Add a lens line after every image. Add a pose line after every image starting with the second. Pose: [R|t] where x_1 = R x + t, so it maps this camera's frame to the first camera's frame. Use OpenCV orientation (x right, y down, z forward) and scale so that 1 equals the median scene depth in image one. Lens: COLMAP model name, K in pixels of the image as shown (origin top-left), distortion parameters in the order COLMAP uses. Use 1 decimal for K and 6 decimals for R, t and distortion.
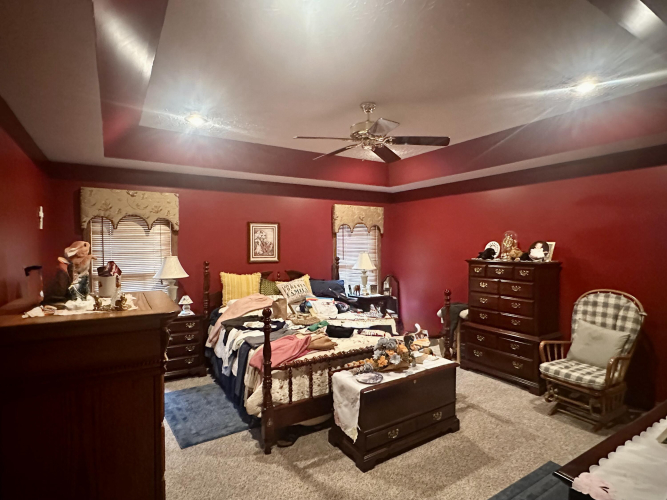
lens RADIAL K [[357.1, 0, 330.8], [0, 357.1, 249.3], [0, 0, 1]] dist [-0.000712, -0.000290]
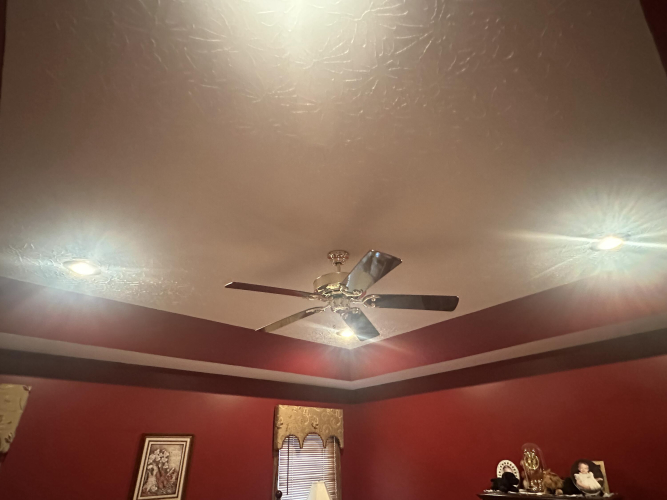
lens RADIAL K [[357.1, 0, 335.0], [0, 357.1, 254.1], [0, 0, 1]] dist [-0.000712, -0.000290]
pose [[0.985909, 0.062658, 0.155106, -0.009547], [0.024706, 0.862495, -0.505462, -0.021319], [-0.165449, 0.502172, 0.848793, 0.220399]]
